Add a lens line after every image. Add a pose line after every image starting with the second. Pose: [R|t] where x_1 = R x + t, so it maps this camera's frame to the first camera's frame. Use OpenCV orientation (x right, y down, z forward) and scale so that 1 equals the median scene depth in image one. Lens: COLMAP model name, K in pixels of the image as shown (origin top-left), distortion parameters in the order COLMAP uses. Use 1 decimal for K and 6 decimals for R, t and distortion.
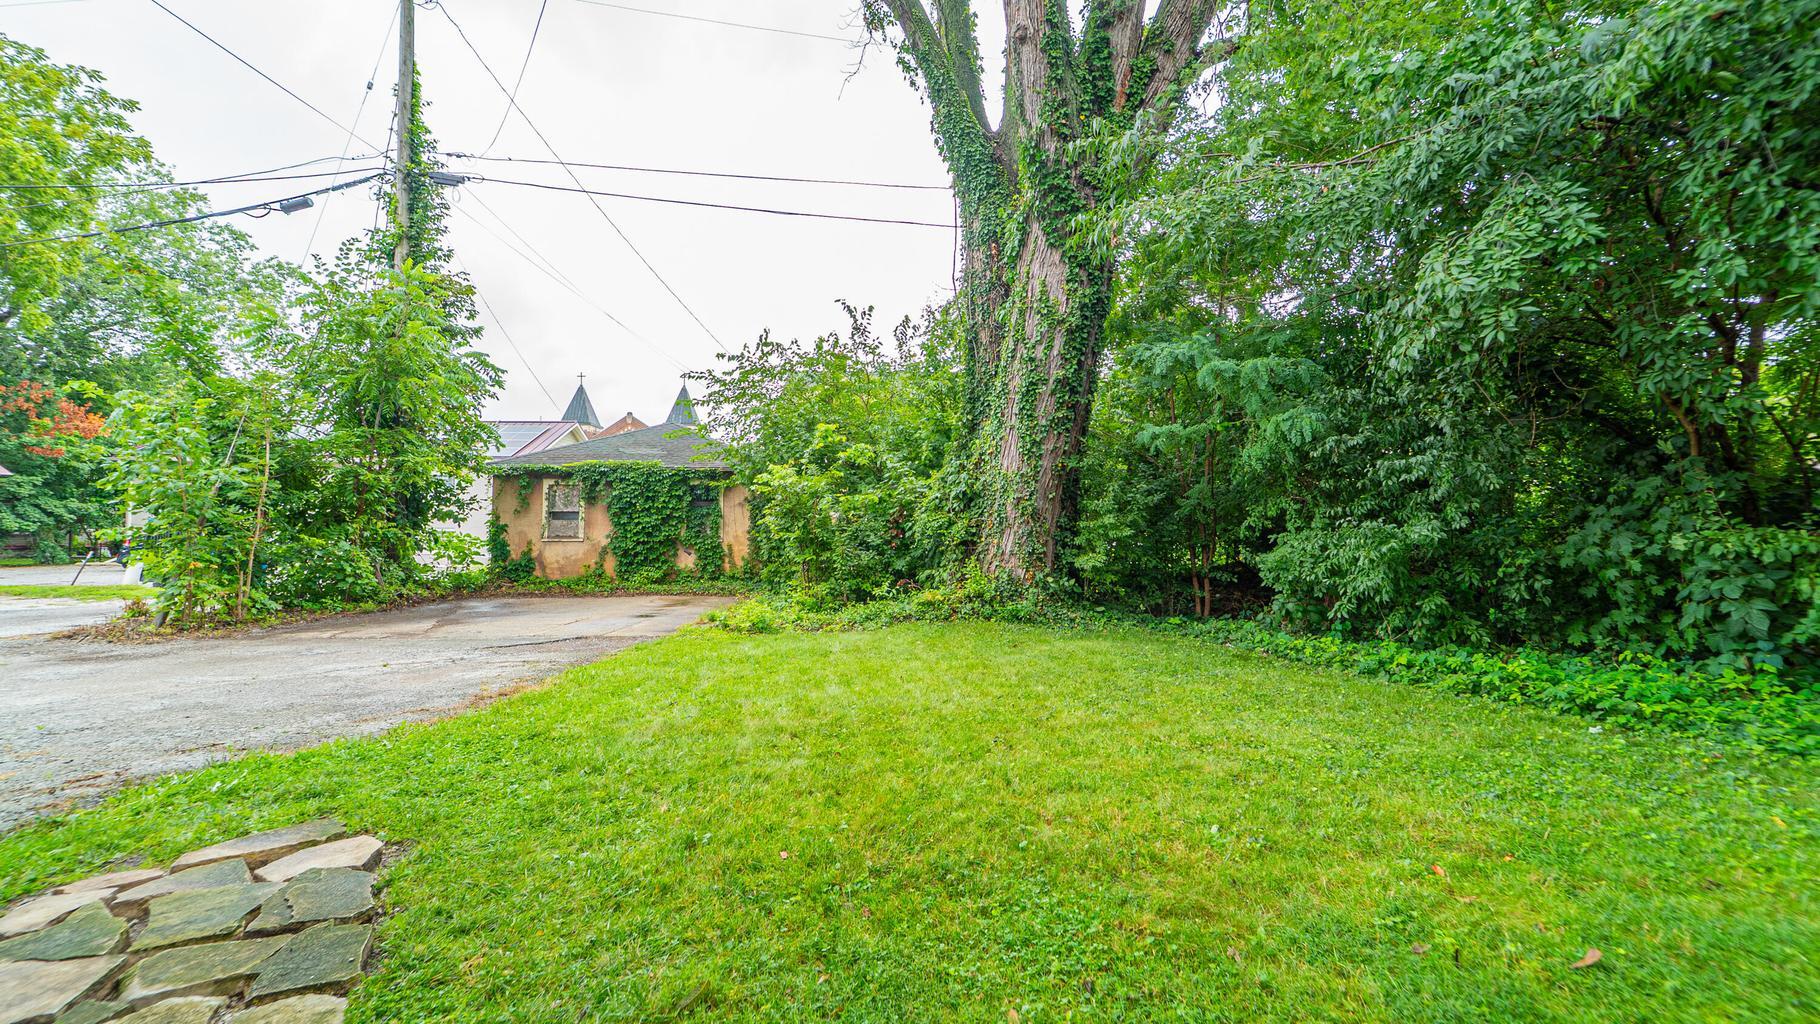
lens RADIAL K [[736.6, 0, 910.2], [0, 736.6, 512.8], [0, 0, 1]] dist [-0.001428, -0.000579]
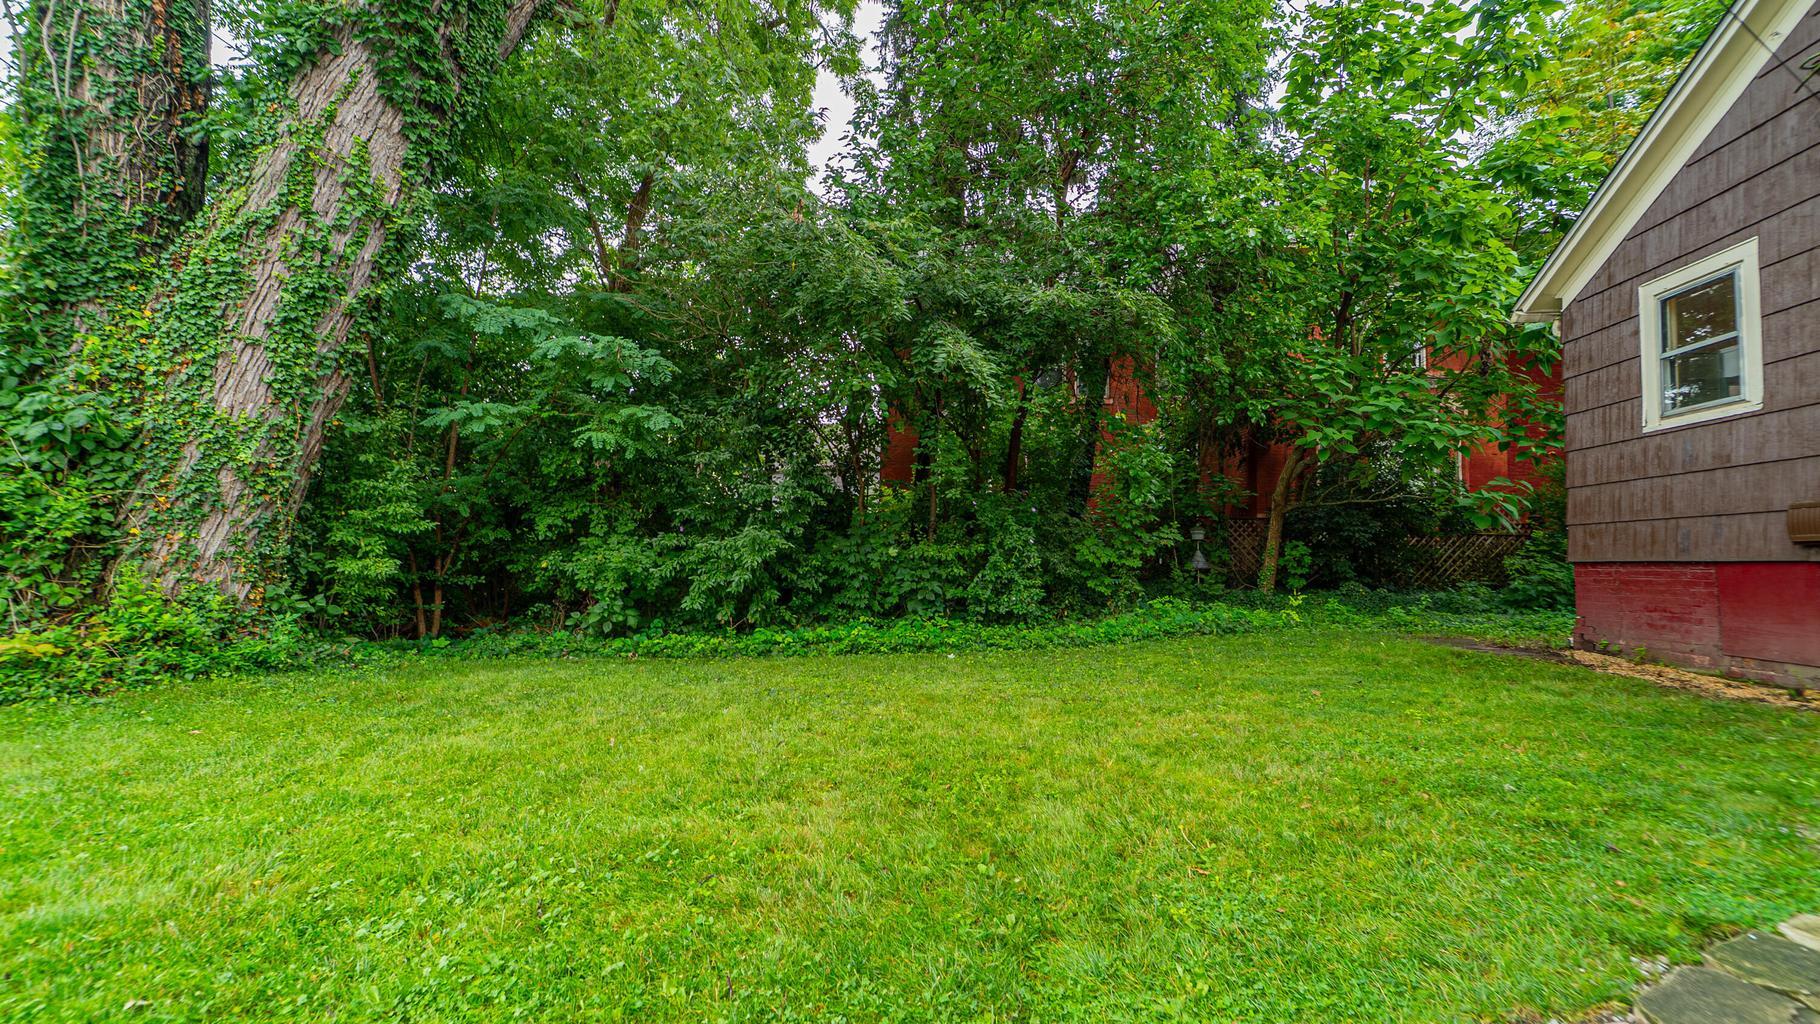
lens RADIAL K [[736.6, 0, 909.3], [0, 736.6, 518.6], [0, 0, 1]] dist [-0.001428, -0.000579]
pose [[0.073960, 0.059045, 0.995512, -0.412940], [-0.036108, 0.997750, -0.056495, 0.040014], [-0.996607, -0.031768, 0.075926, 0.446436]]
